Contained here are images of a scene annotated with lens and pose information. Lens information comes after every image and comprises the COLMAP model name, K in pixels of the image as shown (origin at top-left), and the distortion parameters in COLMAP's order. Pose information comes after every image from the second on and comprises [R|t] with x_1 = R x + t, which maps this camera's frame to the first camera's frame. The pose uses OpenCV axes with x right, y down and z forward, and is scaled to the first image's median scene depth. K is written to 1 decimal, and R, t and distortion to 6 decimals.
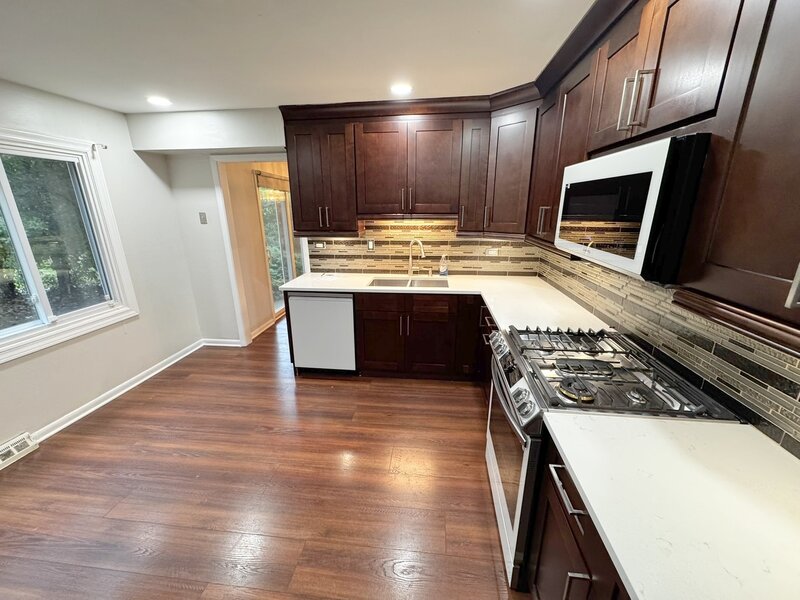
lens RADIAL K [[318.1, 0, 399.1], [0, 318.1, 297.6], [0, 0, 1]] dist [0.002031, -0.000340]
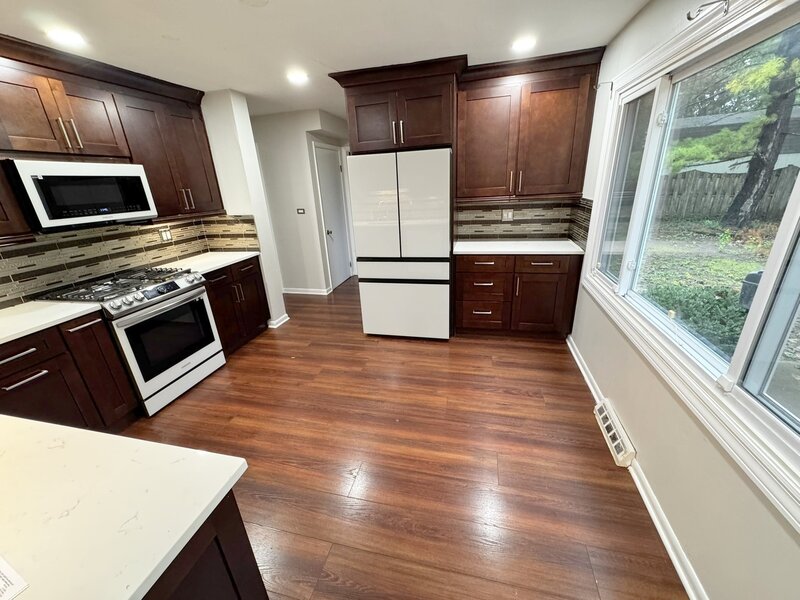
lens RADIAL K [[318.1, 0, 396.0], [0, 318.1, 299.0], [0, 0, 1]] dist [0.002031, -0.000340]
pose [[-0.988623, 0.013044, 0.149846, -0.740392], [0.100609, 0.797908, 0.594324, -0.406977], [-0.111811, 0.602638, -0.790143, 1.504179]]
